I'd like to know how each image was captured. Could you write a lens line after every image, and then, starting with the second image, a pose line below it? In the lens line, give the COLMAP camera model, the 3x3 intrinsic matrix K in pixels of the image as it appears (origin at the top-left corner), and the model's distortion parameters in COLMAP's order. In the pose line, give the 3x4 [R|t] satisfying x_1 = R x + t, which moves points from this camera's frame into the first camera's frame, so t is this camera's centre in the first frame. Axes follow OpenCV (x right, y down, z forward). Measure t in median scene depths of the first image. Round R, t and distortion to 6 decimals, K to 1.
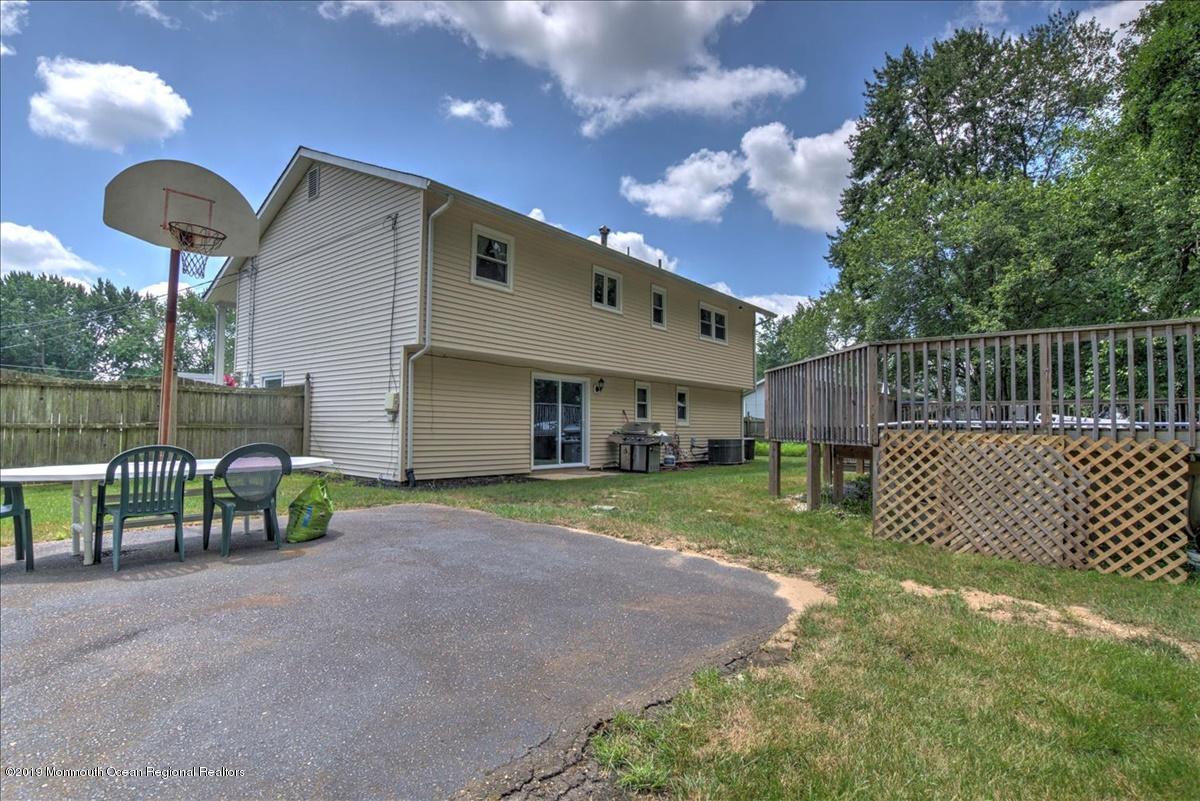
lens RADIAL K [[597.8, 0, 600.0], [0, 597.8, 400.5], [0, 0, 1]] dist [-0.030995, -0.000345]
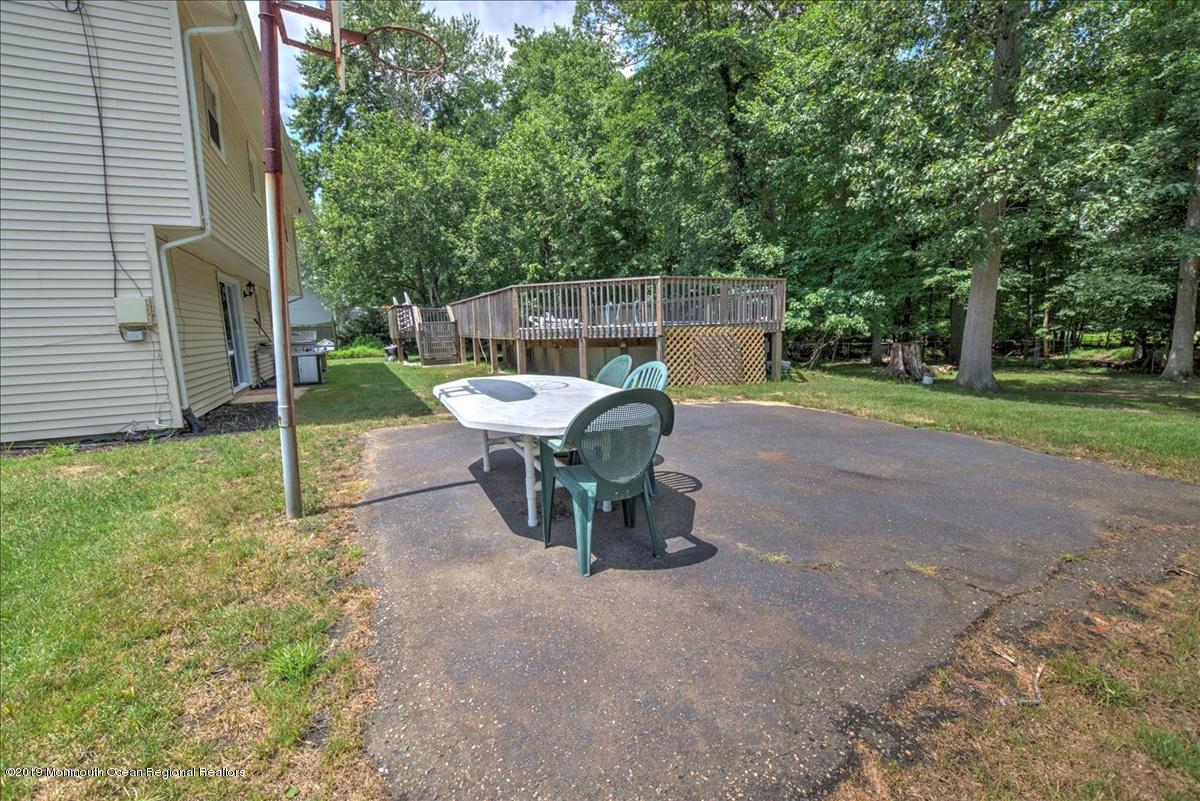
lens RADIAL K [[532.3, 0, 600.0], [0, 532.3, 400.5], [0, 0, 1]] dist [-0.000651, -0.000072]
pose [[0.434812, -0.152797, 0.887463, -0.670306], [-0.006494, 0.984942, 0.172761, -0.006493], [-0.900498, -0.080882, 0.427273, 0.291985]]
